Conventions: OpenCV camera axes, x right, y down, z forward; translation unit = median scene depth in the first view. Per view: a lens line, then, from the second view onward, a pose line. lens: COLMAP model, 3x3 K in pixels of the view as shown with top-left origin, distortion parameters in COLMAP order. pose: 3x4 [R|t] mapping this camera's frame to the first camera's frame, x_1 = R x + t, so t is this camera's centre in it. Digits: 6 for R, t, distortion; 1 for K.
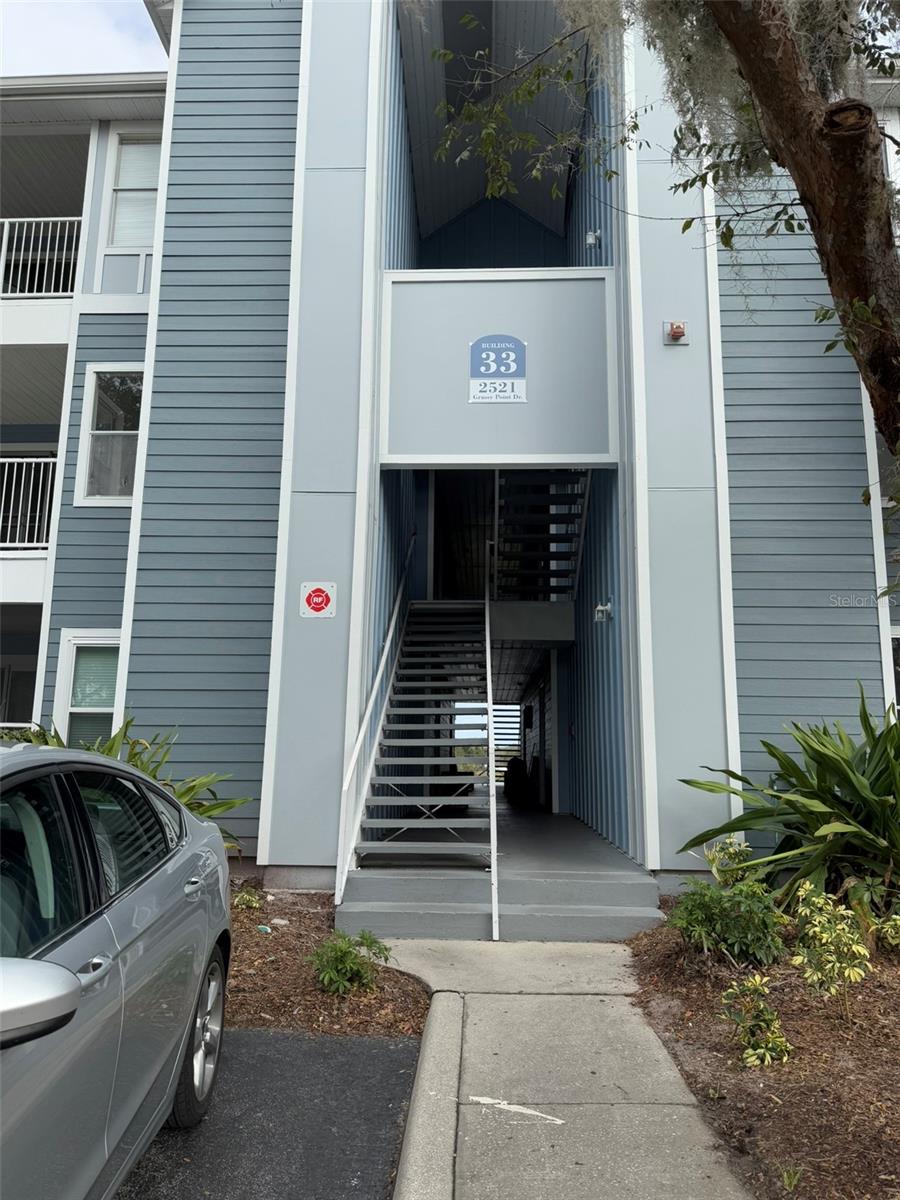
lens RADIAL K [[842.4, 0, 450.0], [0, 842.4, 600.0], [0, 0, 1]] dist [0.147374, -0.269551]
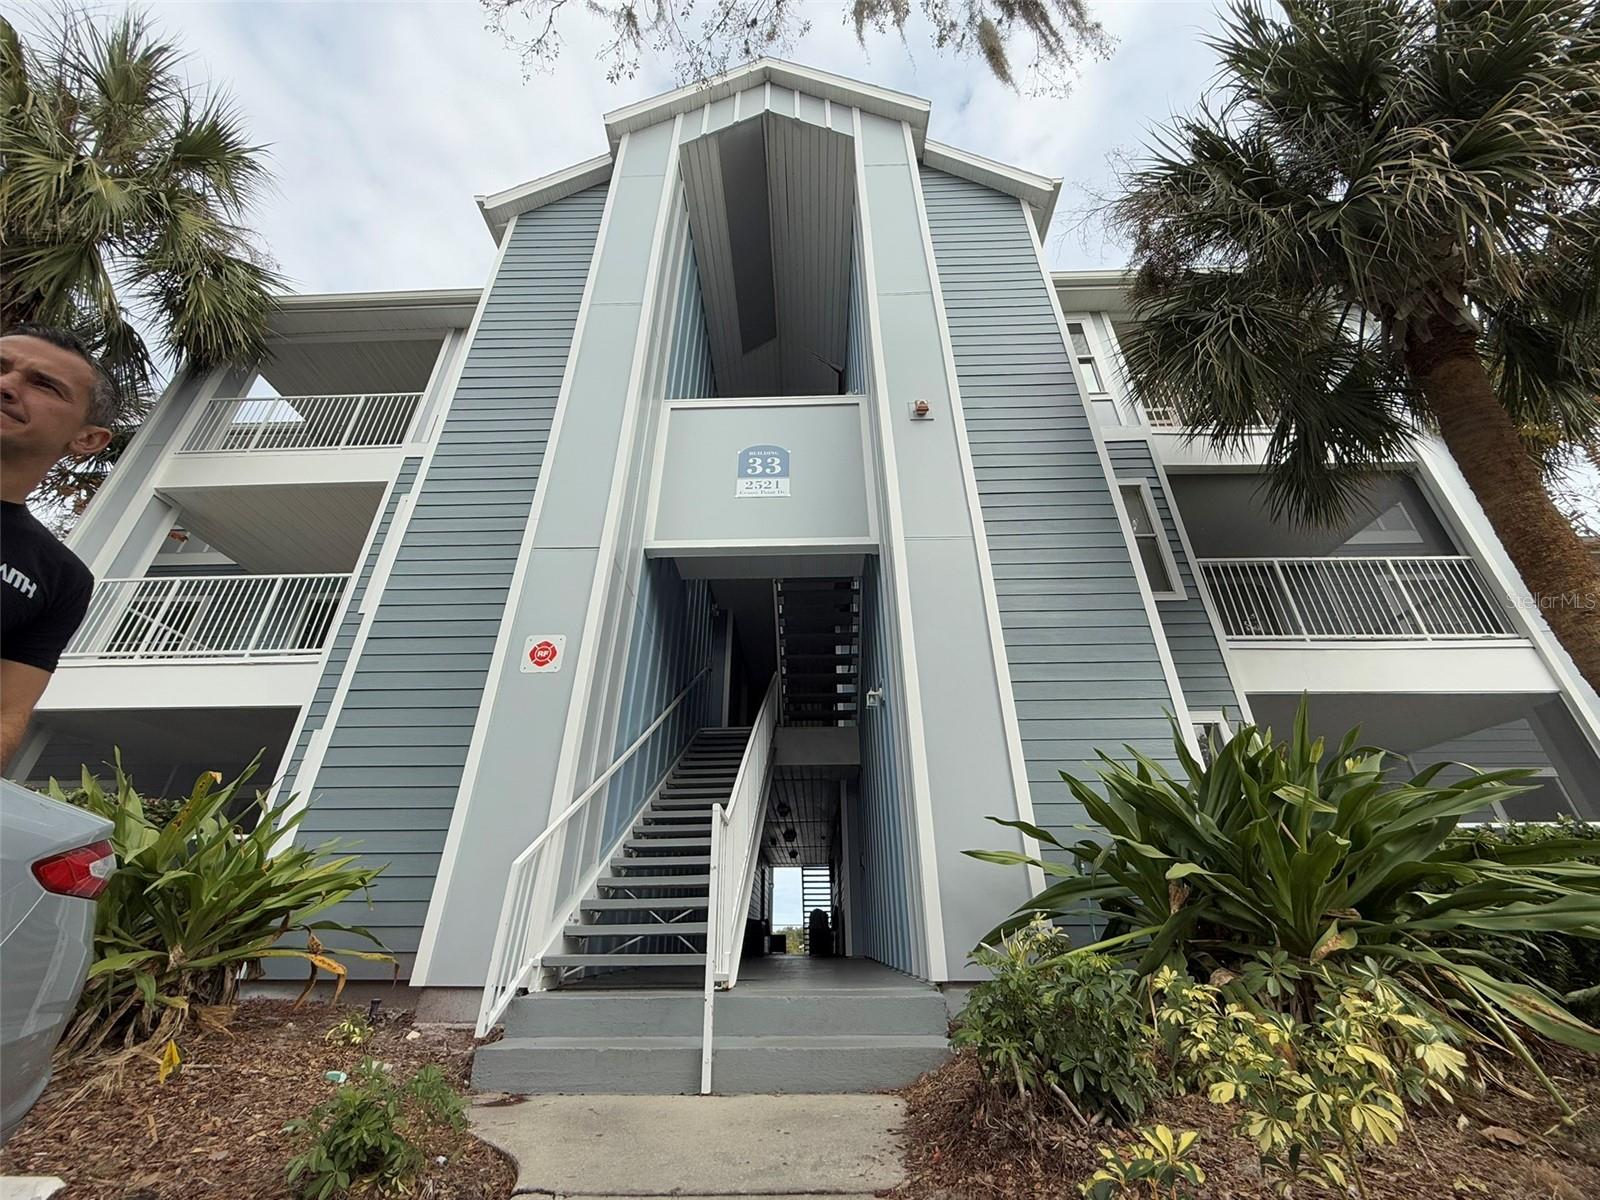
lens RADIAL K [[637.5, 0, 795.5], [0, 637.5, 597.1], [0, 0, 1]] dist [-0.000859, -0.000243]
pose [[0.999844, -0.009342, 0.014981, 0.114294], [0.013531, 0.950527, -0.310346, 0.177891], [-0.011341, 0.310500, 0.950506, 0.394127]]
